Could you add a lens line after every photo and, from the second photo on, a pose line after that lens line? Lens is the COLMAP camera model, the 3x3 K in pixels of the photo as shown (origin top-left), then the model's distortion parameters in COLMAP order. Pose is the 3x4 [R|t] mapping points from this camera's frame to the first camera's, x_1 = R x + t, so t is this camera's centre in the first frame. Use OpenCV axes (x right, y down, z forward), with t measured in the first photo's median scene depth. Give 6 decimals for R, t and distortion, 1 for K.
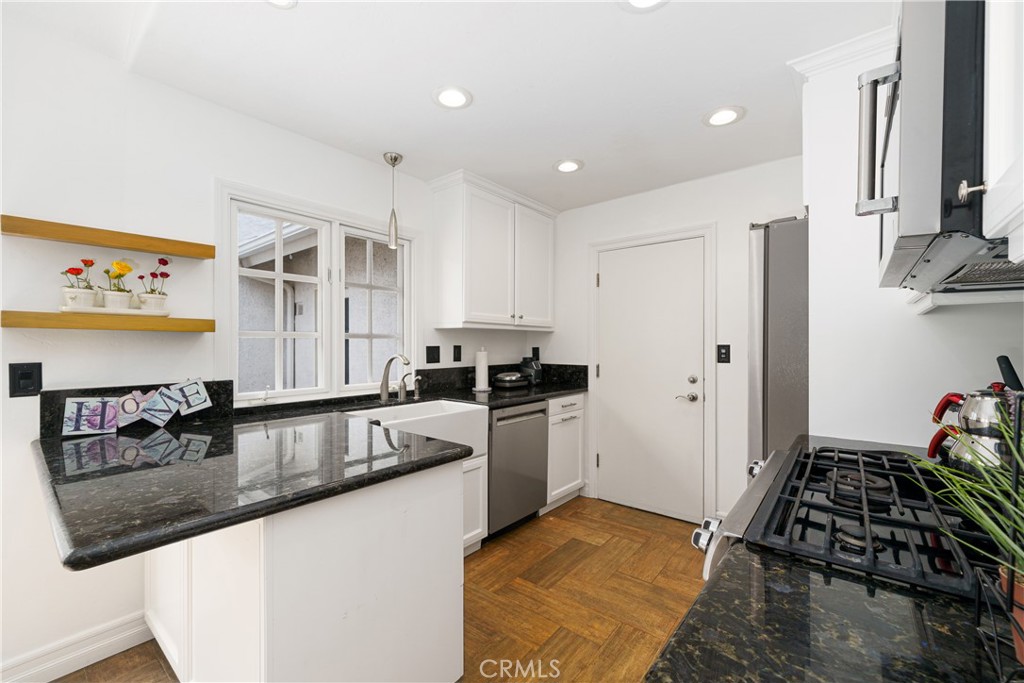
lens RADIAL K [[410.1, 0, 513.2], [0, 410.1, 345.4], [0, 0, 1]] dist [-0.001539, -0.000176]
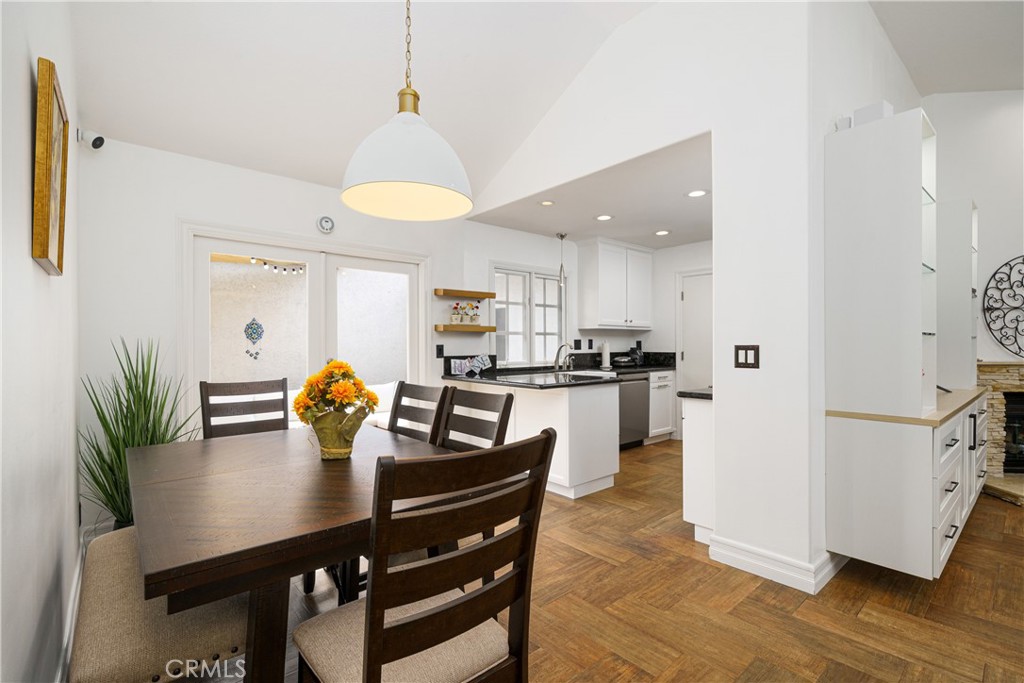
lens RADIAL K [[456.6, 0, 511.4], [0, 456.6, 345.4], [0, 0, 1]] dist [0.001344, 0.000486]
pose [[0.983888, -0.001320, -0.178781, -0.125964], [0.001642, 0.999997, 0.001653, 0.021107], [0.178779, -0.001920, 0.983887, -0.853806]]
